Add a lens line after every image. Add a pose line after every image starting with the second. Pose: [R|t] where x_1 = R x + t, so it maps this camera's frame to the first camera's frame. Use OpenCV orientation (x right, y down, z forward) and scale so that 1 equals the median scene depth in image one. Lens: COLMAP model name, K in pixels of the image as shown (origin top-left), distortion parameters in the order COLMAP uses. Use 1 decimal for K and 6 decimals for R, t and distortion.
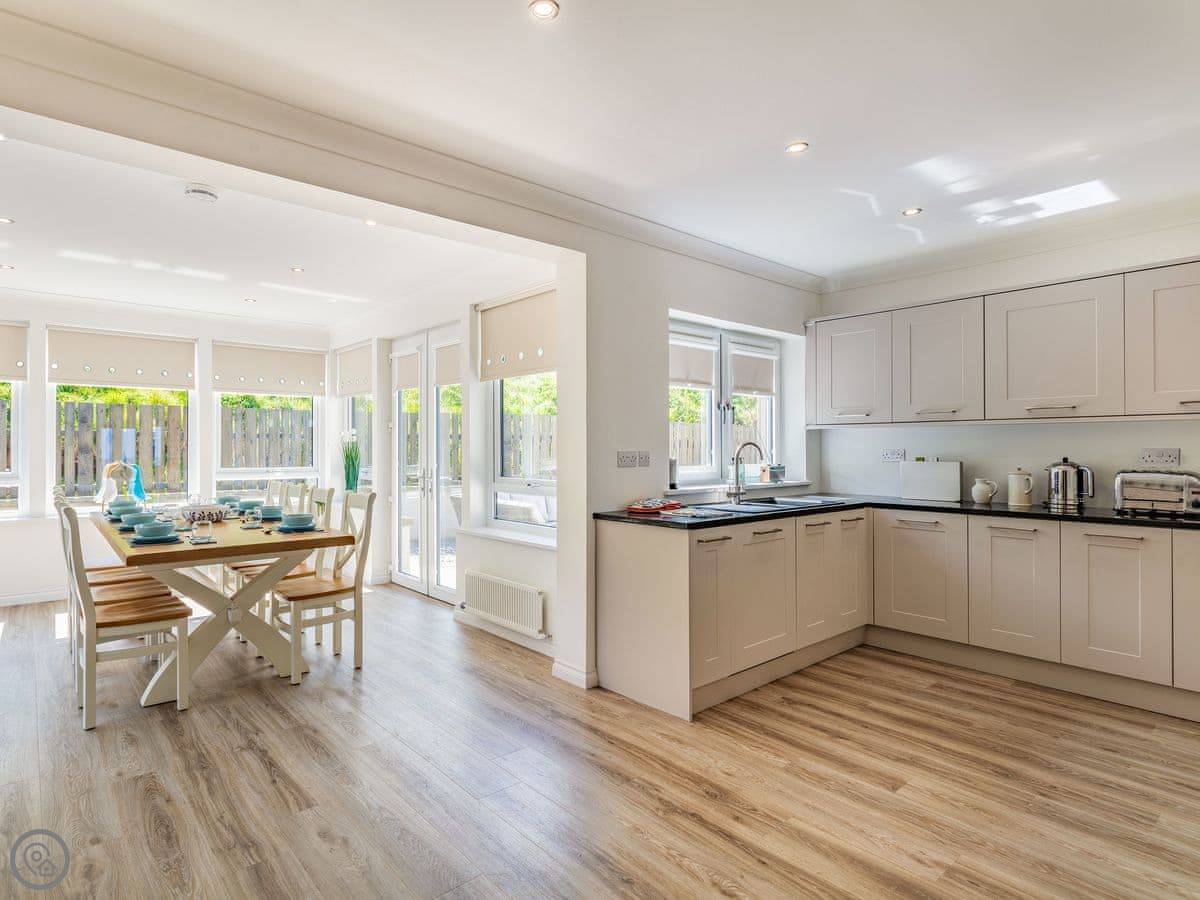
lens RADIAL K [[652.9, 0, 594.3], [0, 652.9, 446.1], [0, 0, 1]] dist [-0.000316, 0.000449]
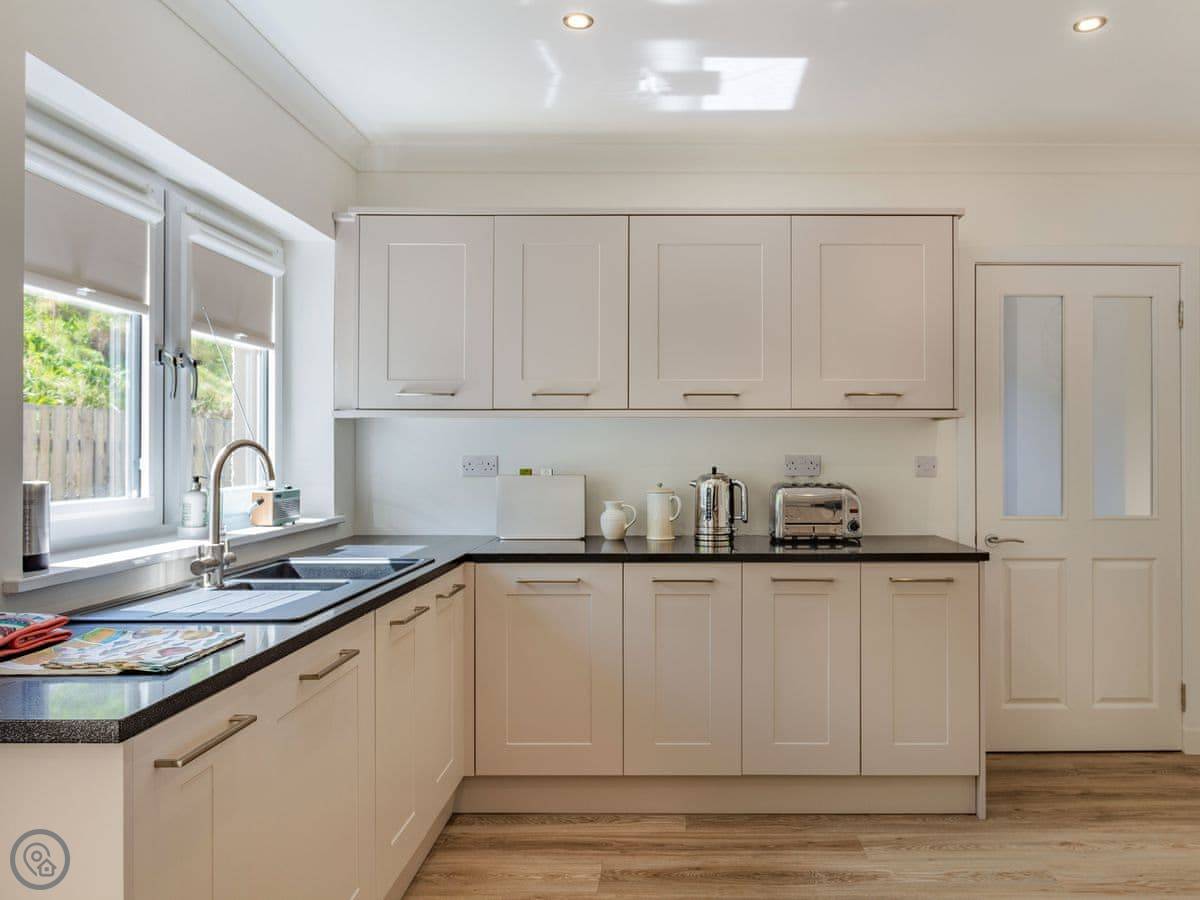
lens RADIAL K [[833.8, 0, 644.5], [0, 833.8, 441.6], [0, 0, 1]] dist [-0.009420, 0.008979]
pose [[0.707851, 0.009325, 0.706300, 0.033737], [-0.003314, 0.999946, -0.009881, -0.000865], [-0.706354, 0.004653, 0.707843, 0.419069]]
